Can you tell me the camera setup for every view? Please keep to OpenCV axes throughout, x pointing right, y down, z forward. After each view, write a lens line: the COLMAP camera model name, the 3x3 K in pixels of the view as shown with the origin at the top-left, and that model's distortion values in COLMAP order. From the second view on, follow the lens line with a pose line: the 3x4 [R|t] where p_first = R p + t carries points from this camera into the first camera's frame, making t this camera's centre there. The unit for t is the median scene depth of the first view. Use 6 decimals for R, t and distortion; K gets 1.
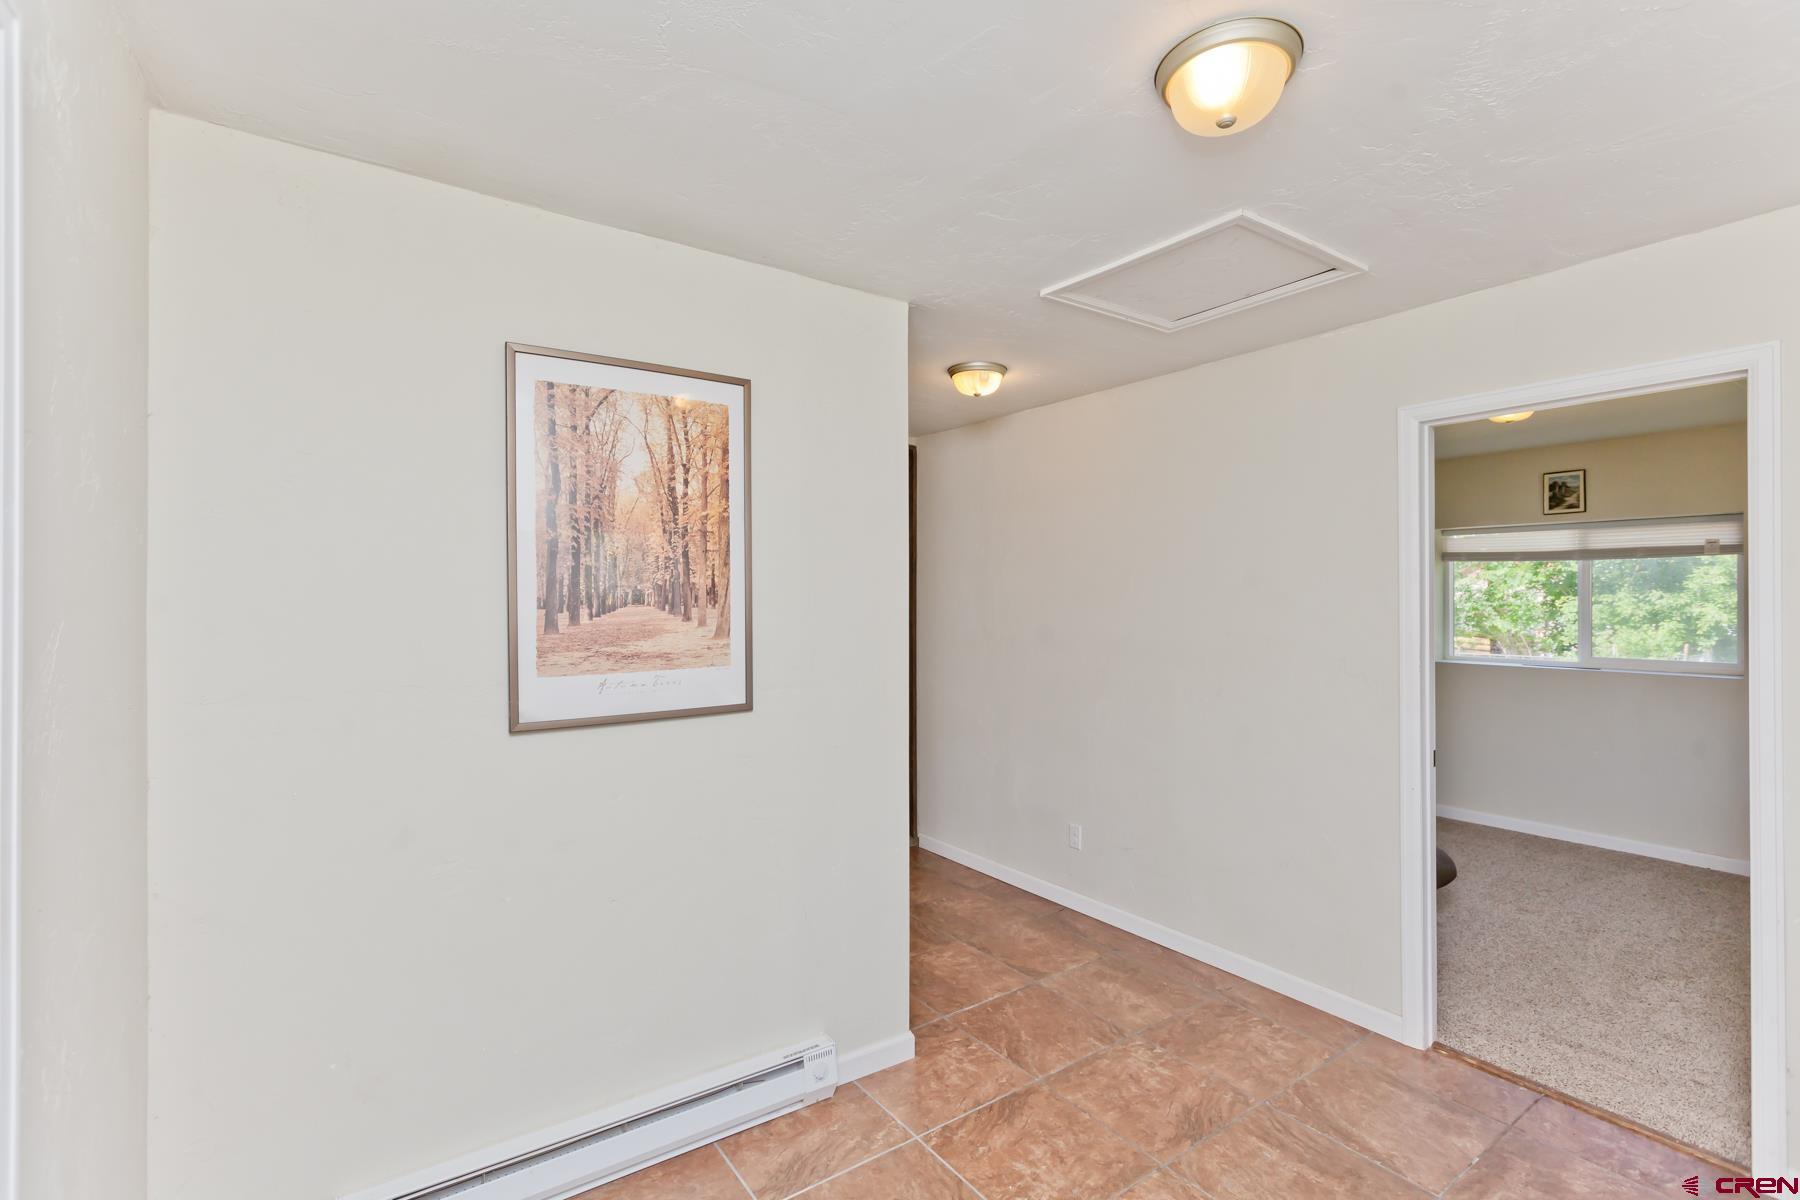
lens RADIAL K [[814.2, 0, 903.9], [0, 814.2, 602.6], [0, 0, 1]] dist [0.001128, 0.000298]
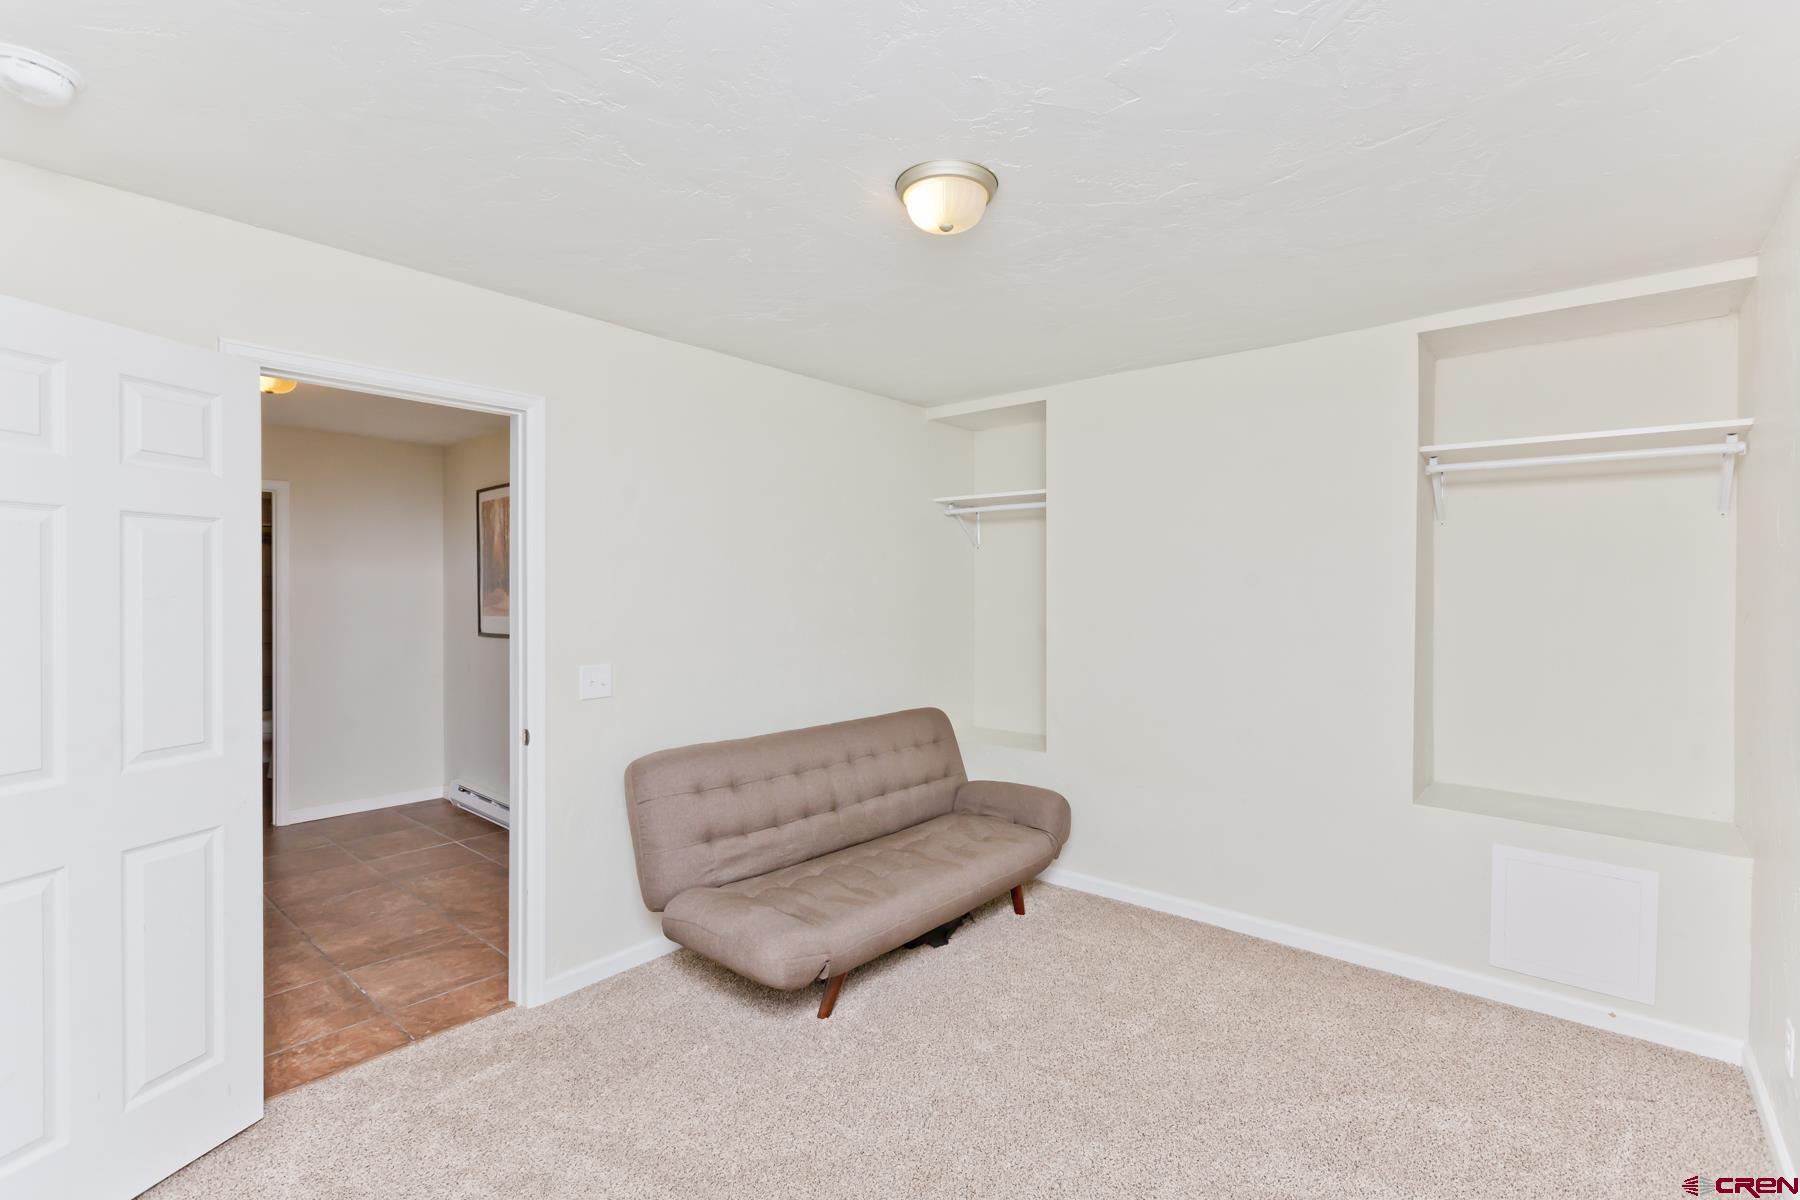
lens RADIAL K [[814.2, 0, 906.6], [0, 814.2, 598.7], [0, 0, 1]] dist [0.001128, 0.000298]
pose [[0.243809, 0.006620, -0.969801, 2.292843], [-0.007939, 0.999957, 0.004830, 0.011302], [0.969791, 0.006521, 0.243851, 1.577727]]
